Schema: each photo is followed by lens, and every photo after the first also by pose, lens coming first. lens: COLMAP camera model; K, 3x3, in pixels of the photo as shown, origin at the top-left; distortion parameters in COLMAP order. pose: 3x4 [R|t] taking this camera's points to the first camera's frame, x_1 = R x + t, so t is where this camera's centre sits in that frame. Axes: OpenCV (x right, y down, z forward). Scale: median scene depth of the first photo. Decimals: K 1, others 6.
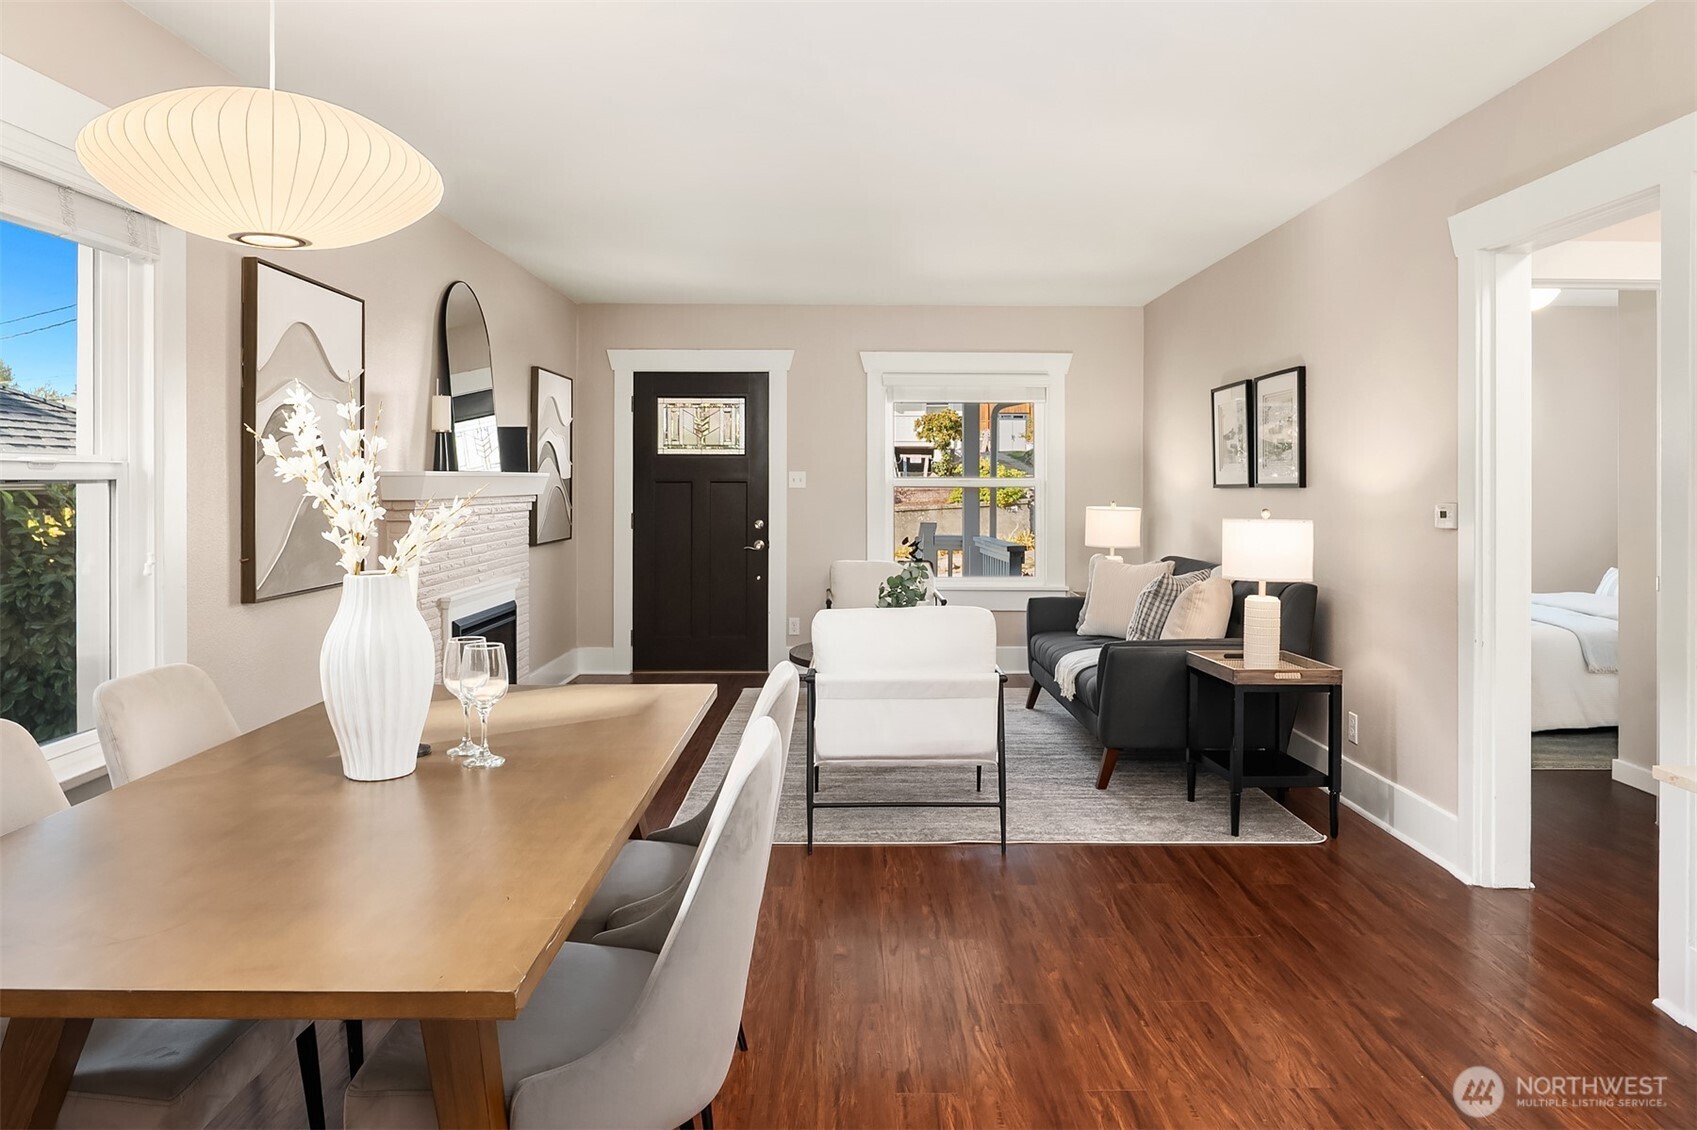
lens RADIAL K [[1123.5, 0, 846.8], [0, 1123.5, 491.4], [0, 0, 1]] dist [-0.004849, -0.000328]
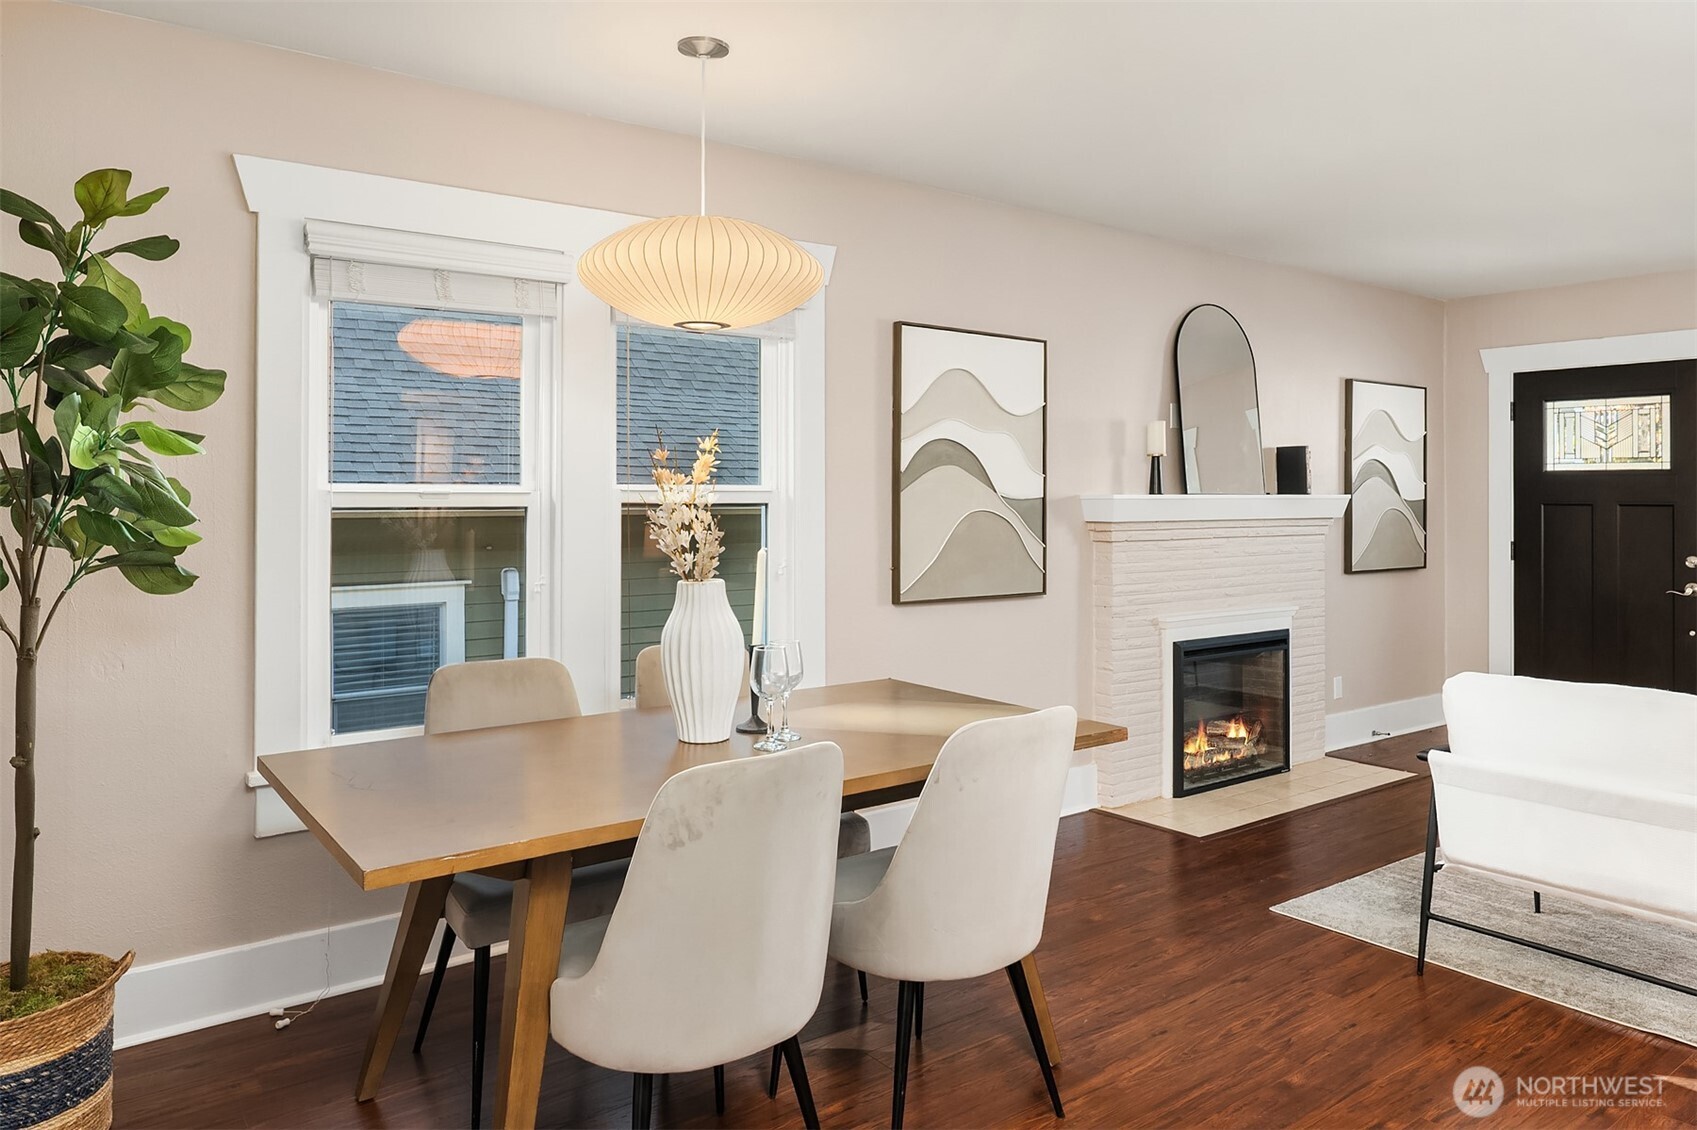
lens RADIAL K [[1123.5, 0, 846.8], [0, 1123.5, 491.4], [0, 0, 1]] dist [-0.004849, -0.000328]
pose [[0.594094, -0.006324, -0.804371, 0.188996], [-0.008397, 0.999866, -0.014063, -0.002342], [0.804352, 0.015110, 0.593961, 0.103151]]
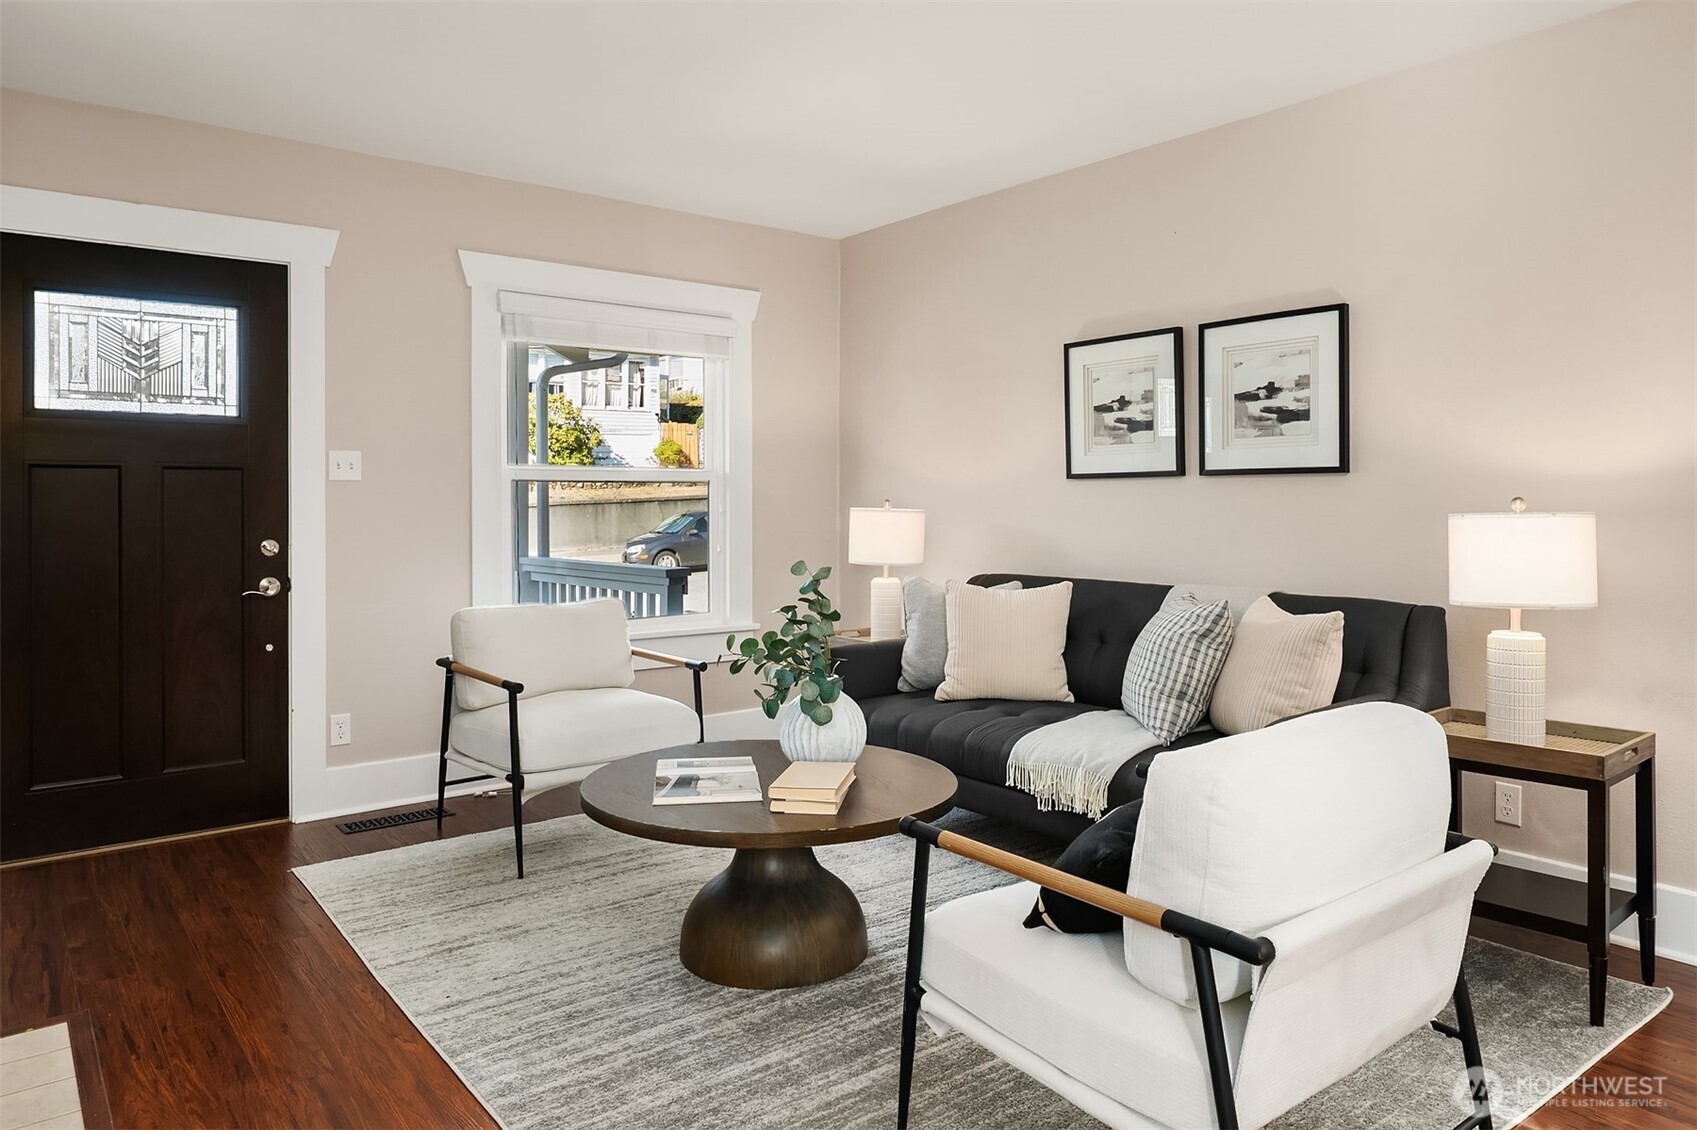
lens RADIAL K [[1123.5, 0, 846.8], [0, 1123.5, 491.4], [0, 0, 1]] dist [-0.004849, -0.000328]
pose [[0.783923, 0.000593, 0.620858, -0.194909], [0.005884, 0.999948, -0.008384, 0.008530], [-0.620831, 0.010225, 0.783878, 0.414358]]
